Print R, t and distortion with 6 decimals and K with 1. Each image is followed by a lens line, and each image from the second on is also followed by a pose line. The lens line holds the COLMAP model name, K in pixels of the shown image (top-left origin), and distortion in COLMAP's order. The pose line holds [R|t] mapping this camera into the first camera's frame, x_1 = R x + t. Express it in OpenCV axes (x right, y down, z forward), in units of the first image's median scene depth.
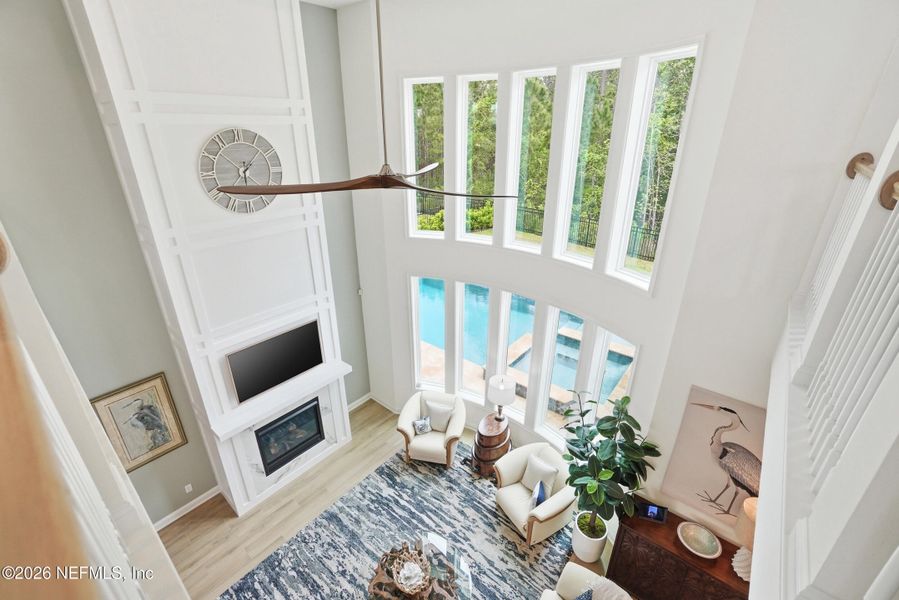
lens RADIAL K [[398.7, 0, 447.9], [0, 398.7, 291.5], [0, 0, 1]] dist [-0.039768, 0.019734]
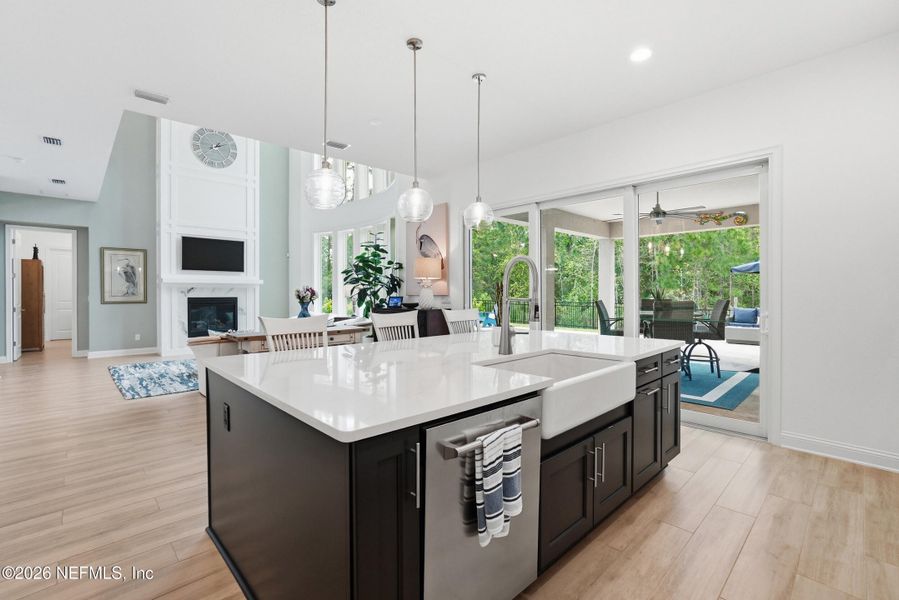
lens RADIAL K [[398.7, 0, 447.9], [0, 398.7, 291.5], [0, 0, 1]] dist [-0.039768, 0.019734]
pose [[0.993086, -0.001501, -0.117383, 0.744436], [-0.044522, 0.920397, -0.388443, 0.916156], [0.108622, 0.390983, 0.913966, -0.342934]]
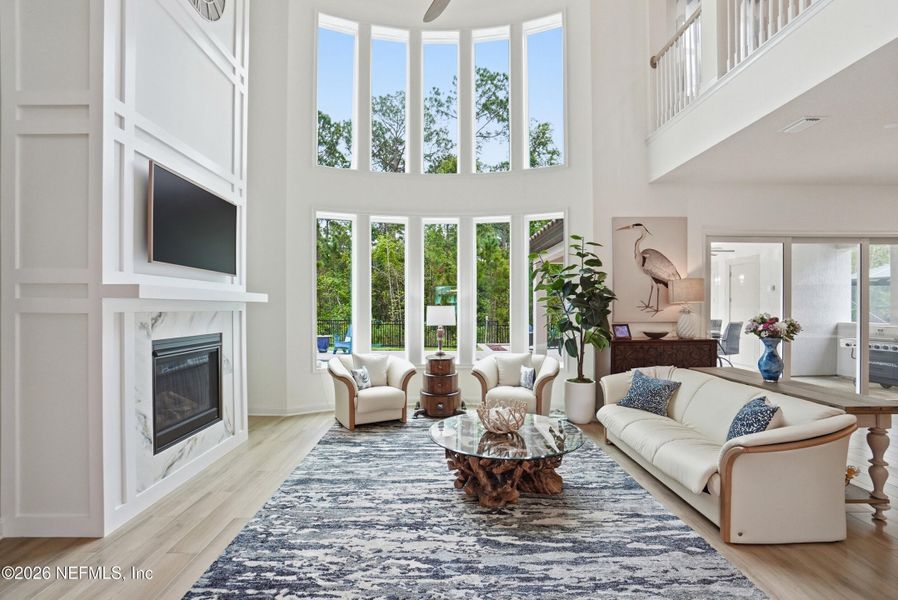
lens RADIAL K [[413.2, 0, 447.6], [0, 413.2, 308.5], [0, 0, 1]] dist [-0.056035, 0.024569]
pose [[0.756925, -0.002200, 0.653499, -0.557913], [0.256804, 0.920549, -0.294348, 0.596129], [-0.600930, 0.390620, 0.697351, 0.348508]]
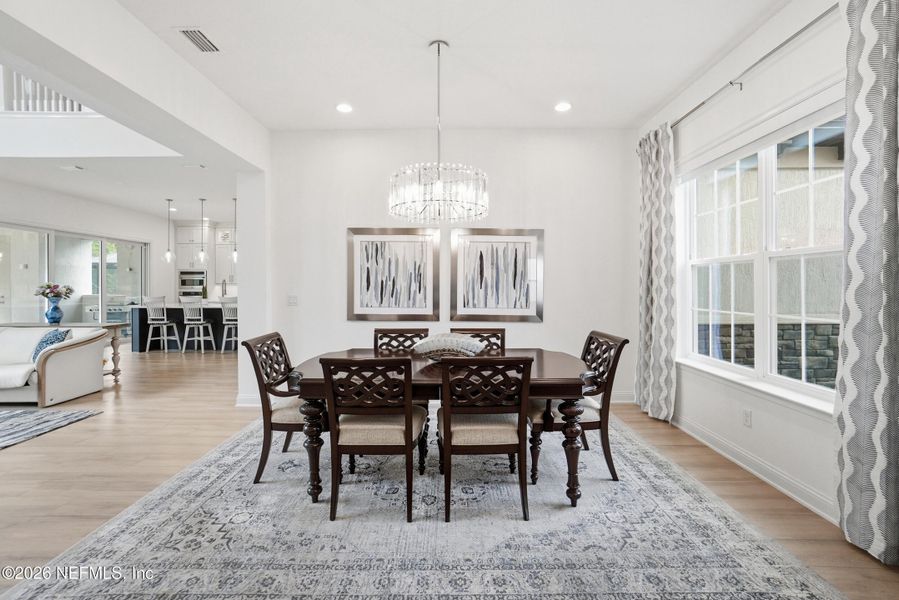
lens RADIAL K [[398.7, 0, 447.9], [0, 398.7, 291.5], [0, 0, 1]] dist [-0.039768, 0.019734]
pose [[-0.631473, -0.007003, 0.775366, -1.186271], [0.305364, 0.916906, 0.256975, 0.620288], [-0.712738, 0.399042, -0.576863, 0.357064]]
